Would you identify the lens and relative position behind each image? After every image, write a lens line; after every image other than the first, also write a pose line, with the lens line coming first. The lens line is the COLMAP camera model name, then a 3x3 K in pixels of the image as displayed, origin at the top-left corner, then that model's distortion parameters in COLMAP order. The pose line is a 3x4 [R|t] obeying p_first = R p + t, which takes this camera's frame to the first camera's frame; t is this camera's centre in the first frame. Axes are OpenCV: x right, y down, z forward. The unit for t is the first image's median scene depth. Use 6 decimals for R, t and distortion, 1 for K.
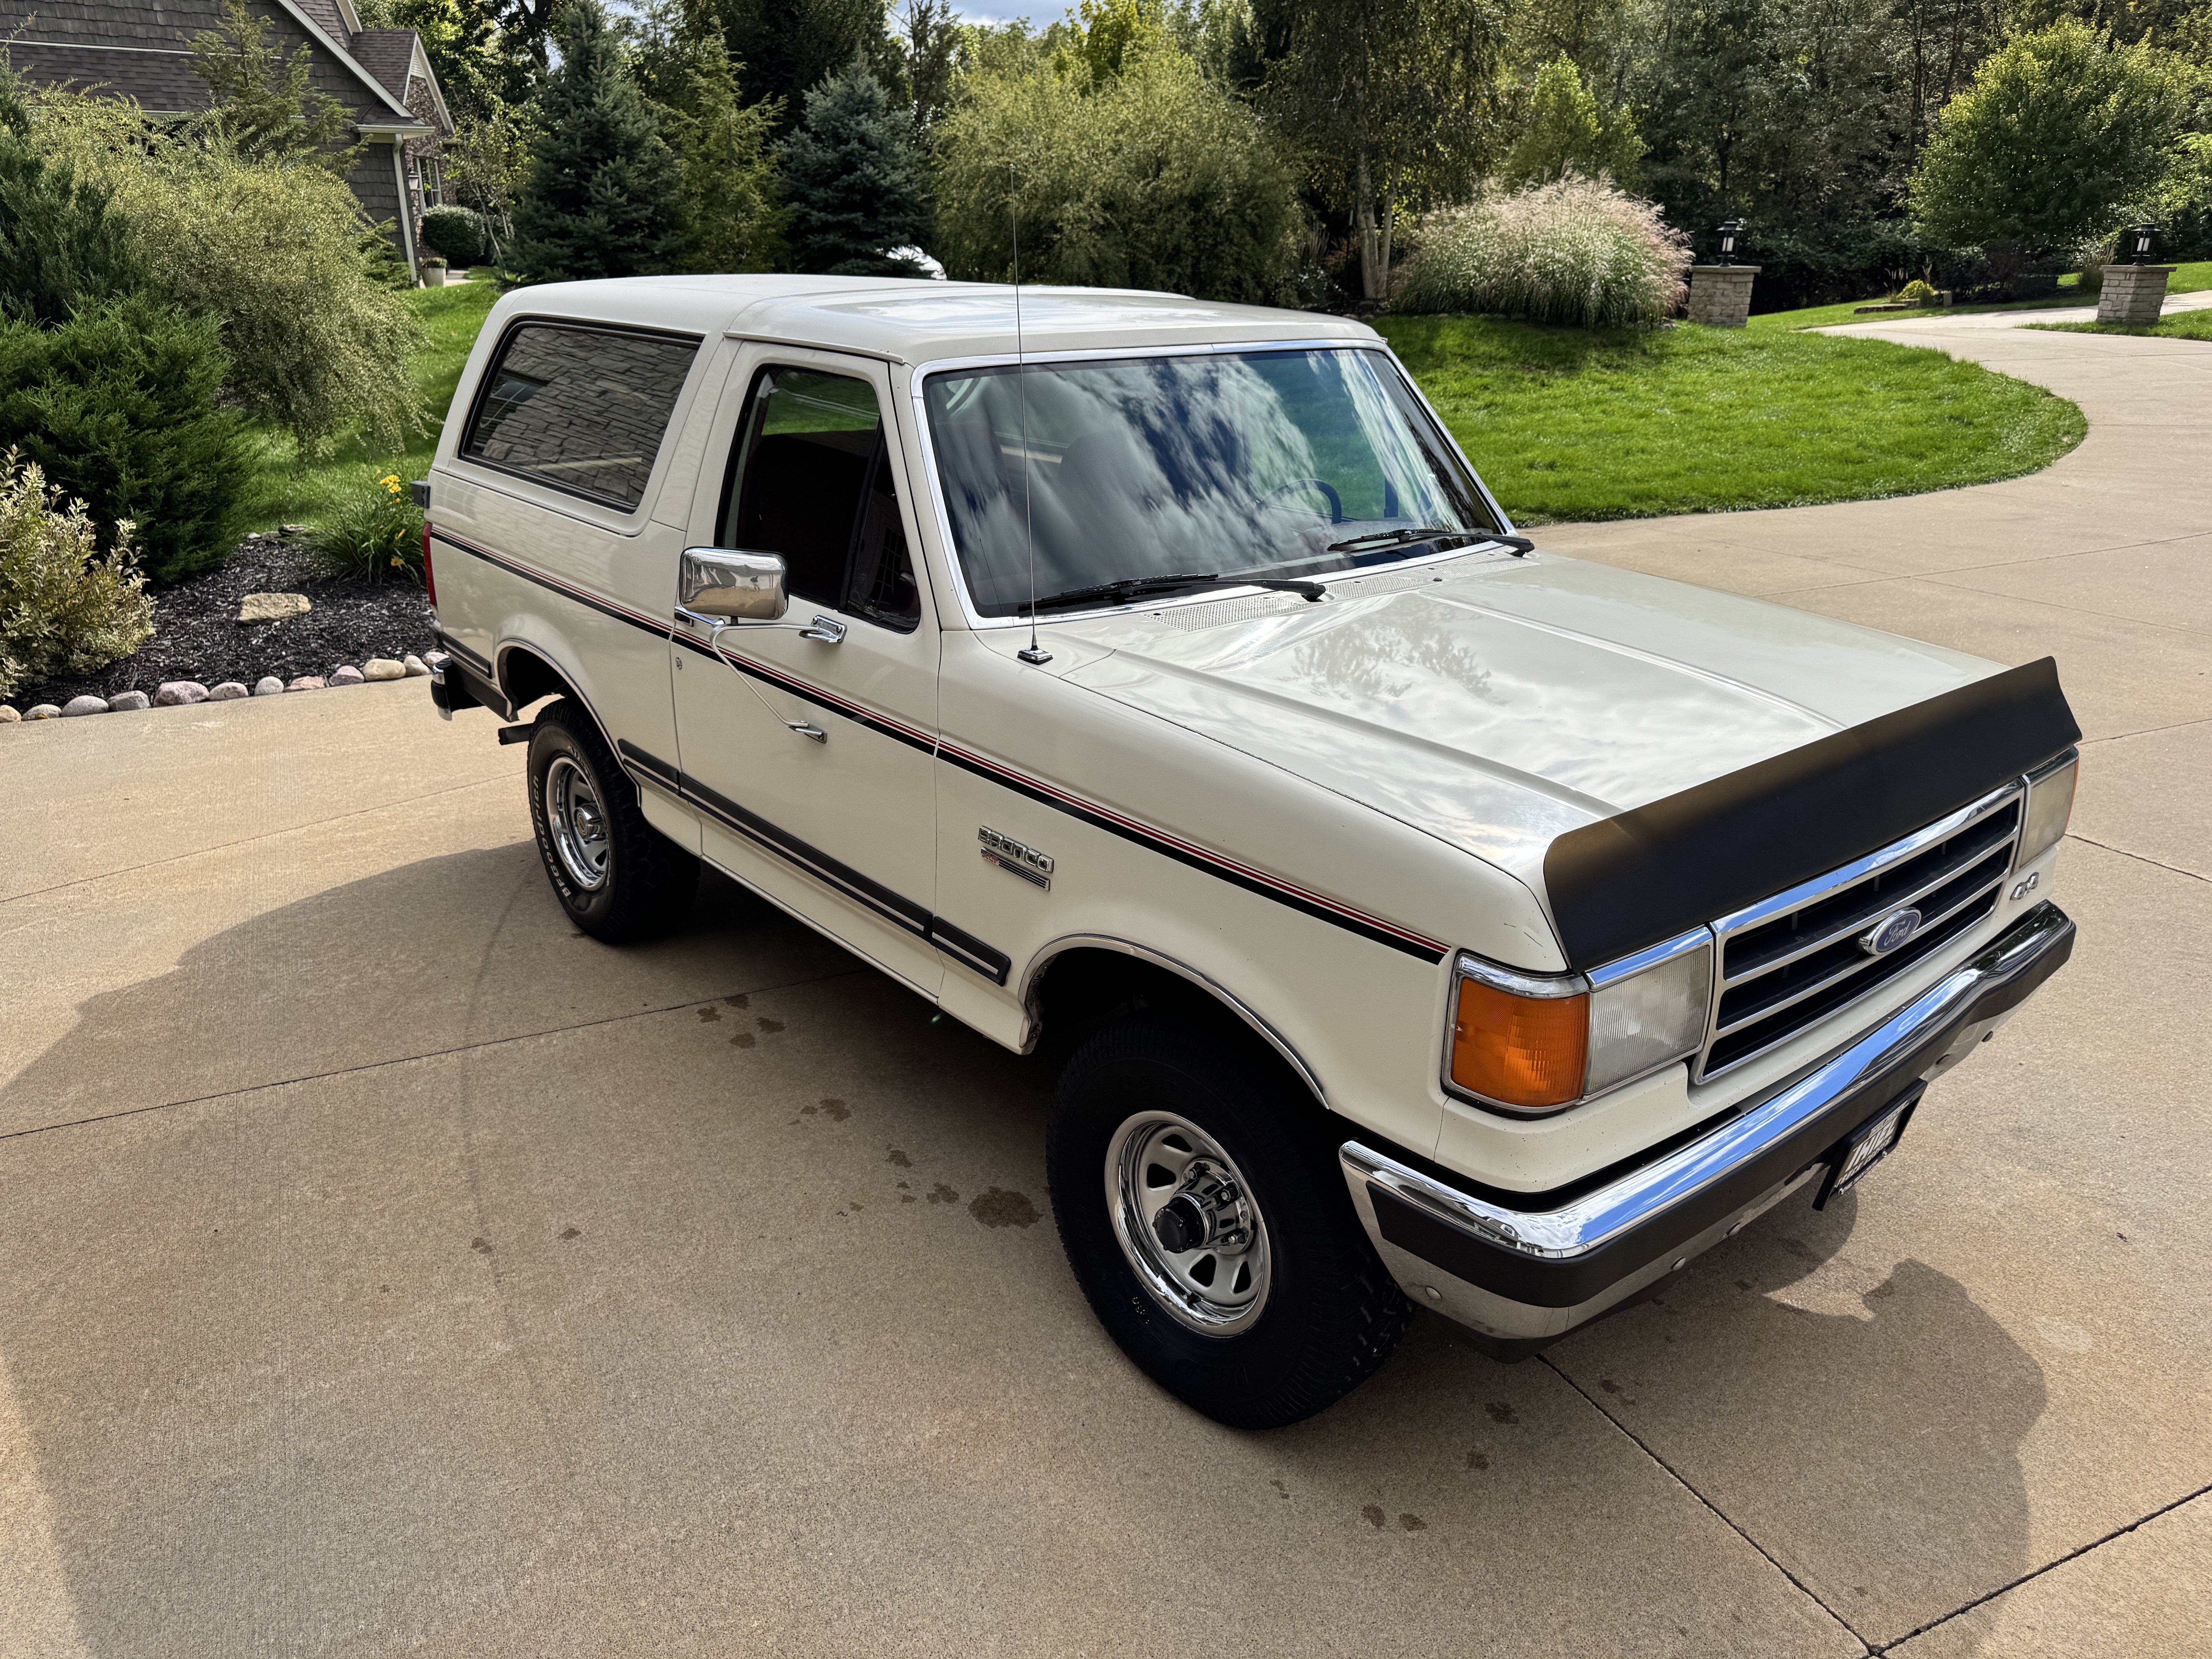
lens RADIAL K [[1577.1, 0, 1089.8], [0, 1577.1, 824.2], [0, 0, 1]] dist [0.026486, -0.029592]
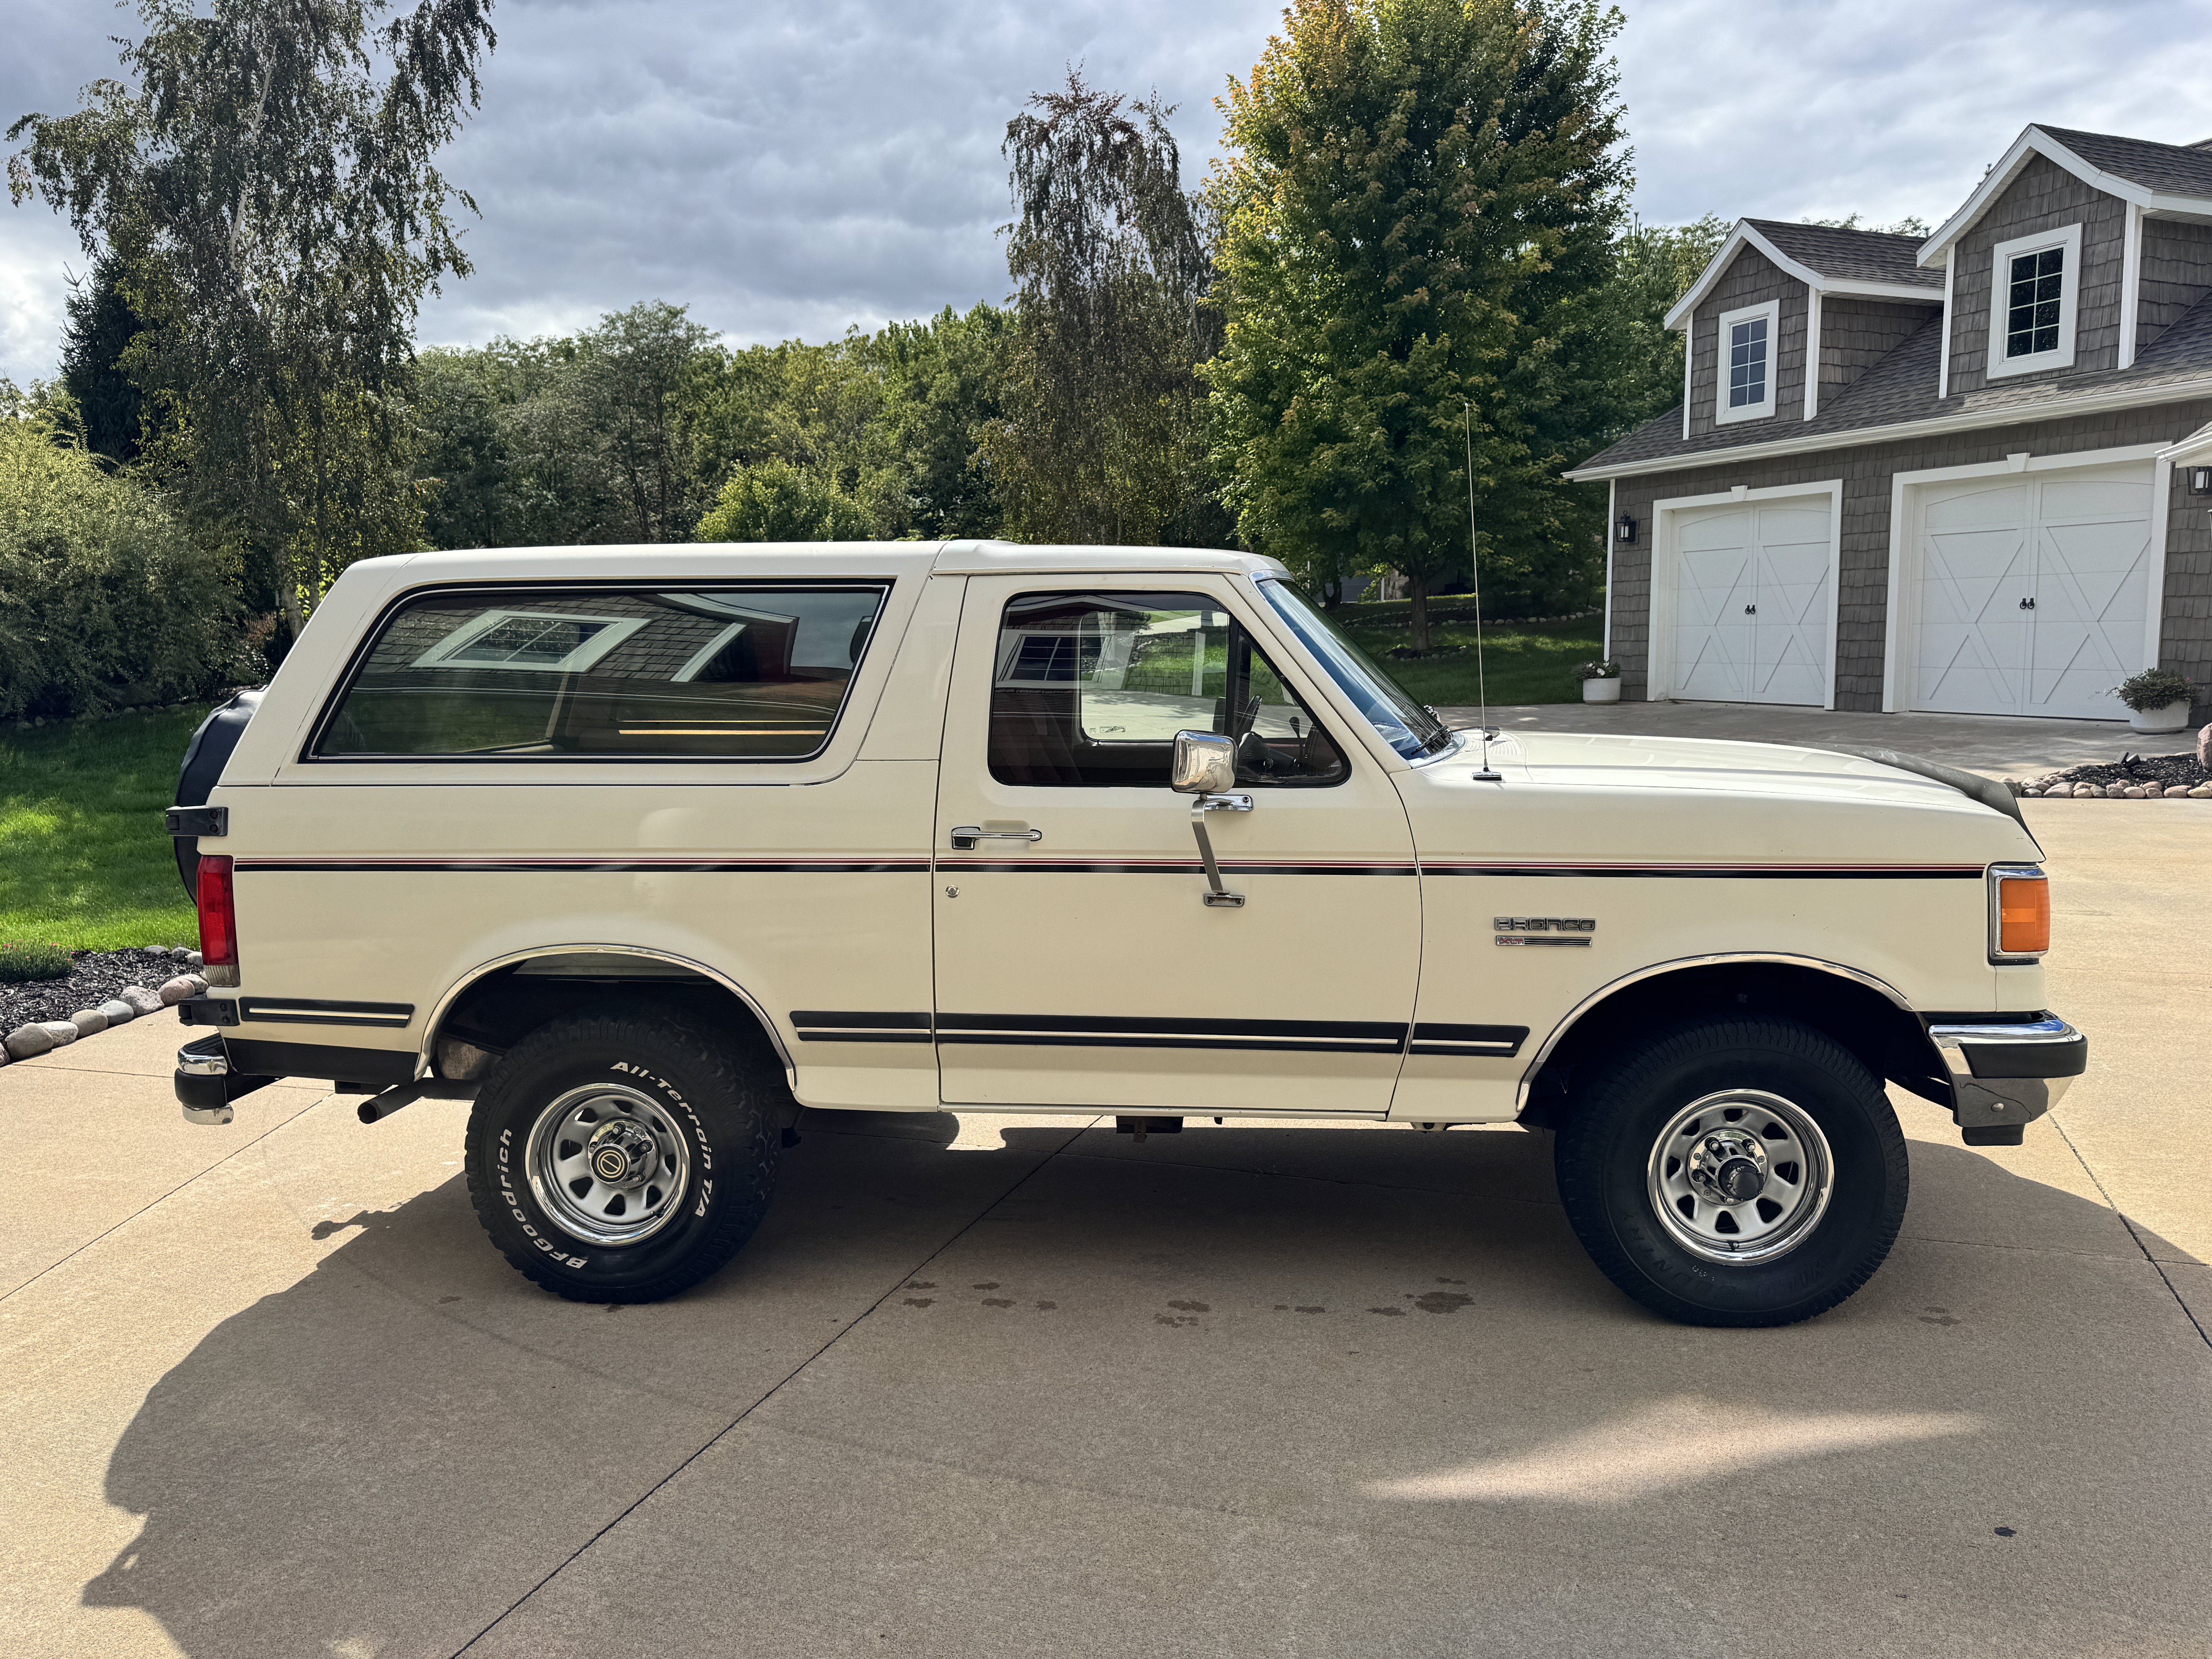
lens RADIAL K [[1577.1, 0, 1117.3], [0, 1577.1, 840.8], [0, 0, 1]] dist [0.026486, -0.029592]
pose [[0.715375, -0.109525, 0.690104, -0.872019], [0.263854, 0.956860, -0.121655, 0.010945], [-0.647008, 0.269116, 0.713412, 0.250665]]
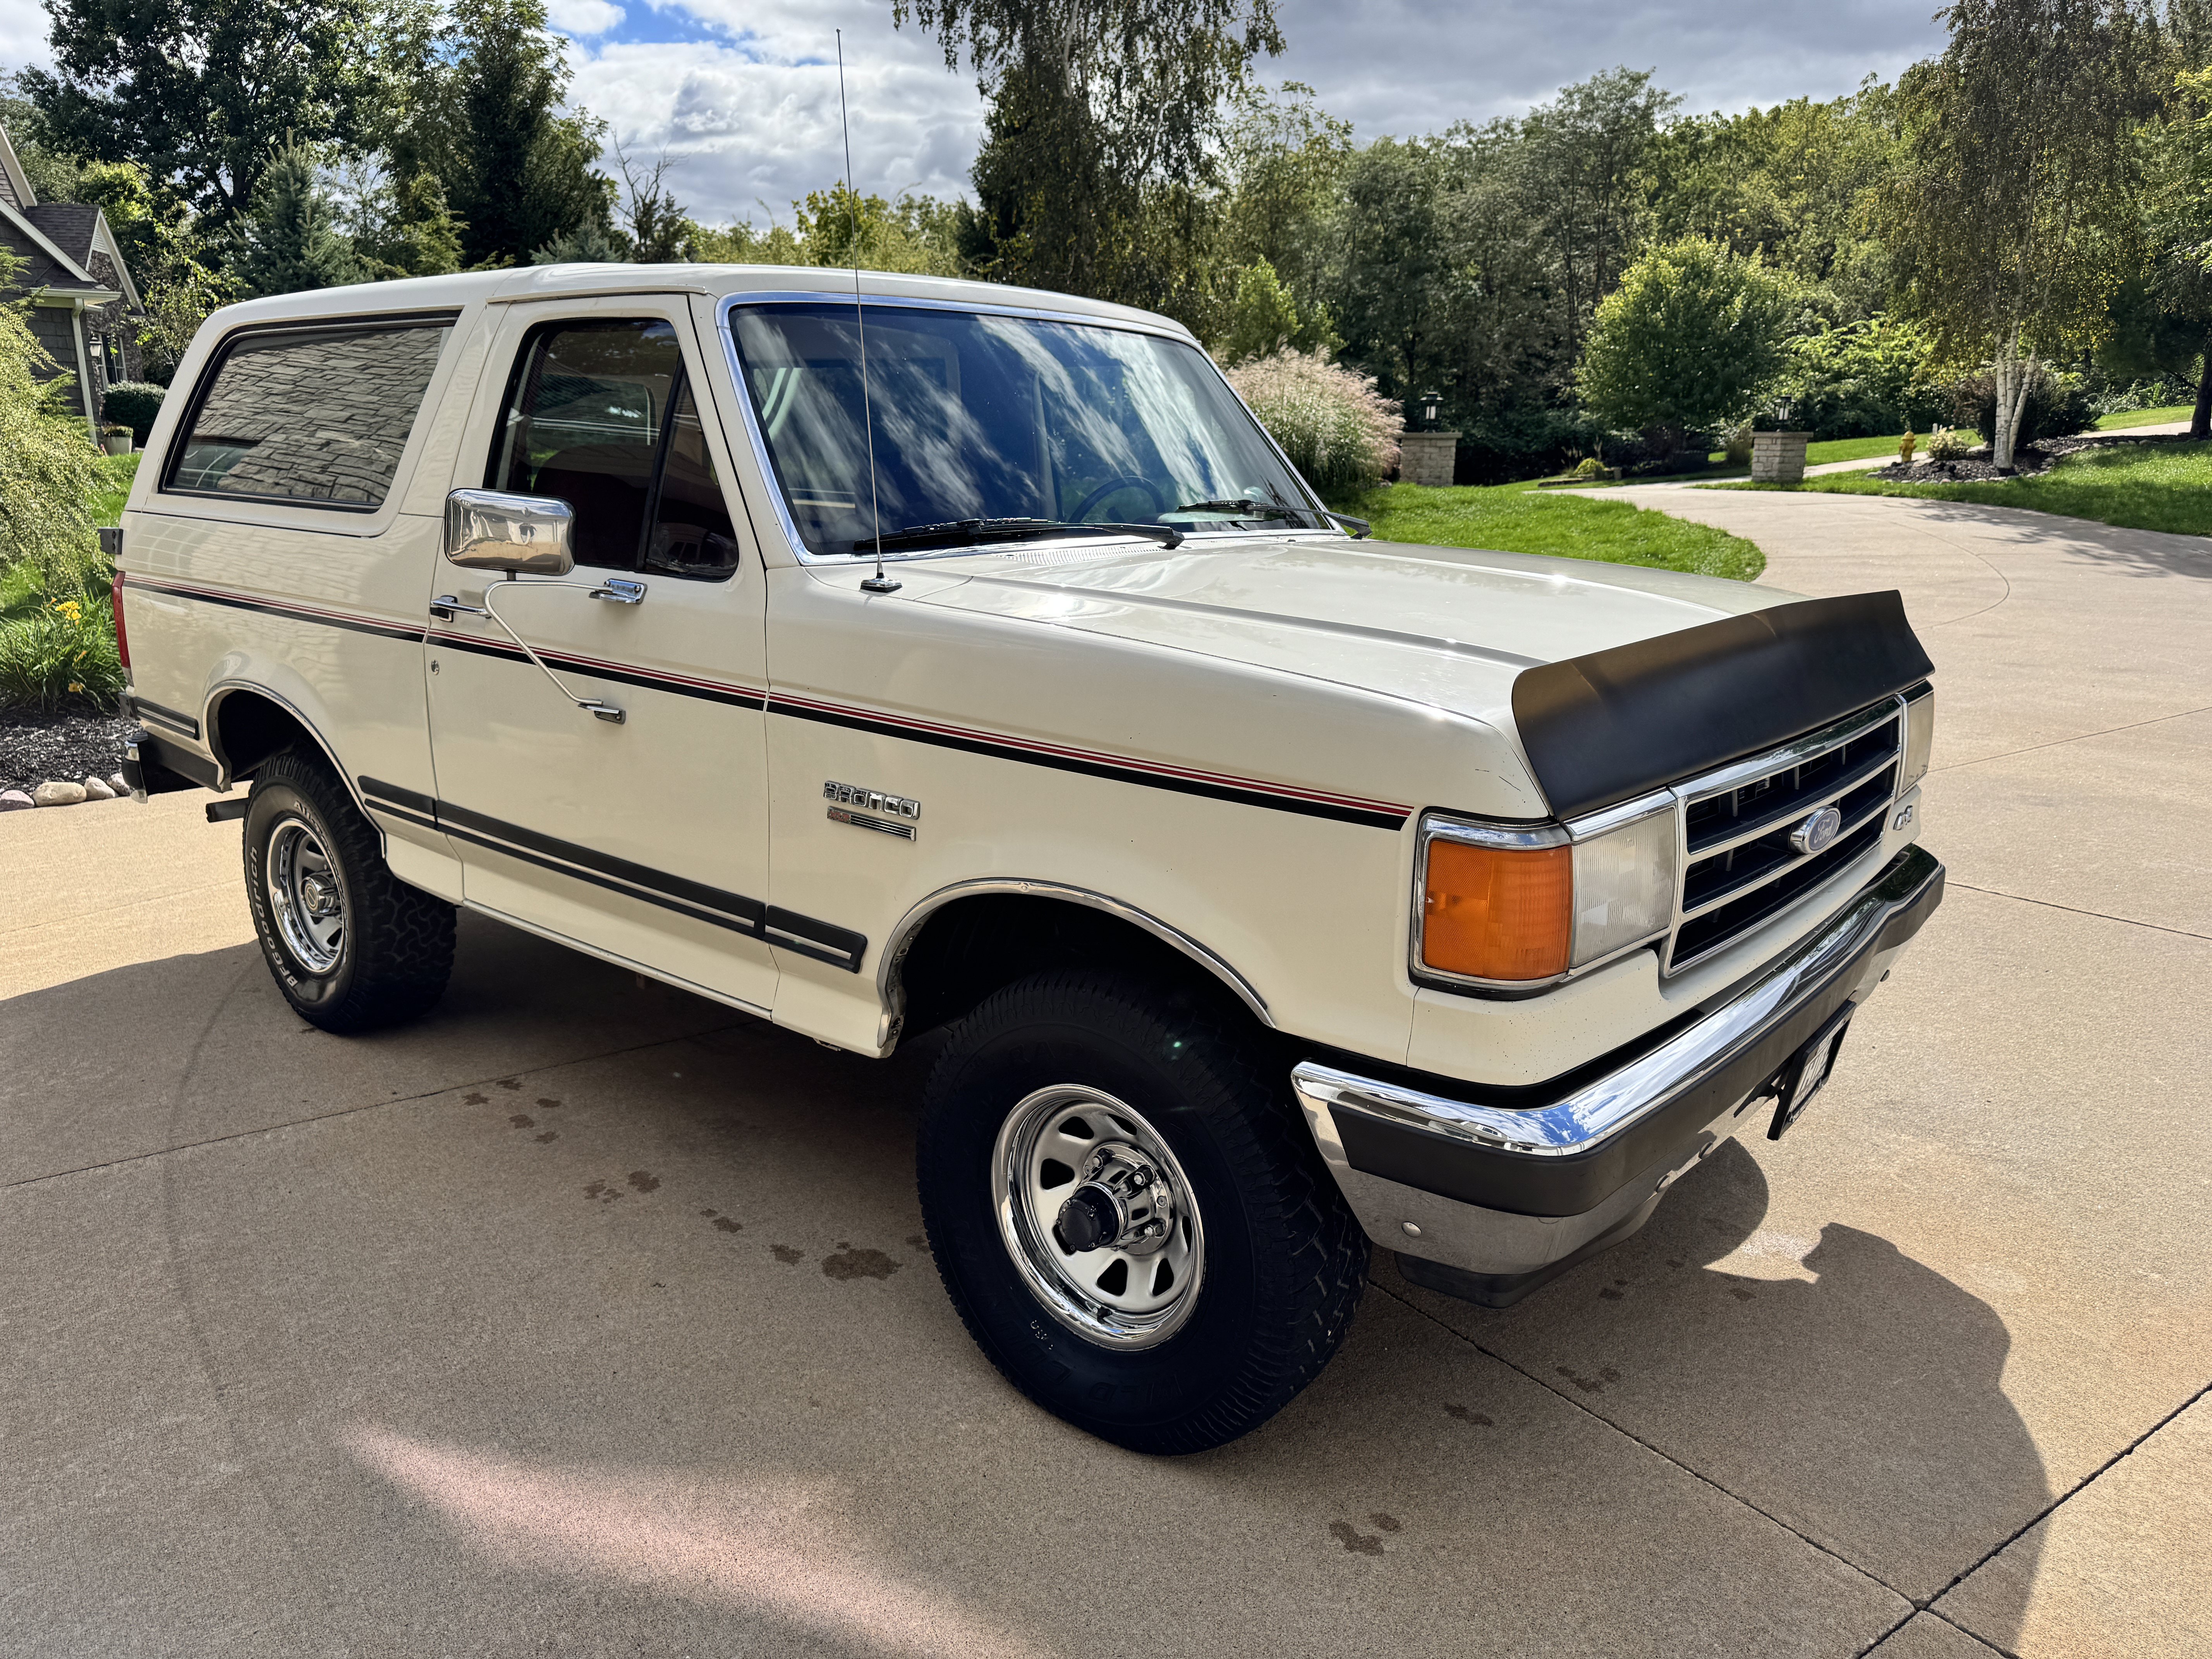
lens RADIAL K [[1577.1, 0, 1105.7], [0, 1577.1, 823.4], [0, 0, 1]] dist [0.026486, -0.029592]
pose [[0.984815, -0.038910, 0.169191, -0.052166], [0.057927, 0.992357, -0.108960, 0.101032], [-0.163659, 0.117106, 0.979542, 0.101052]]
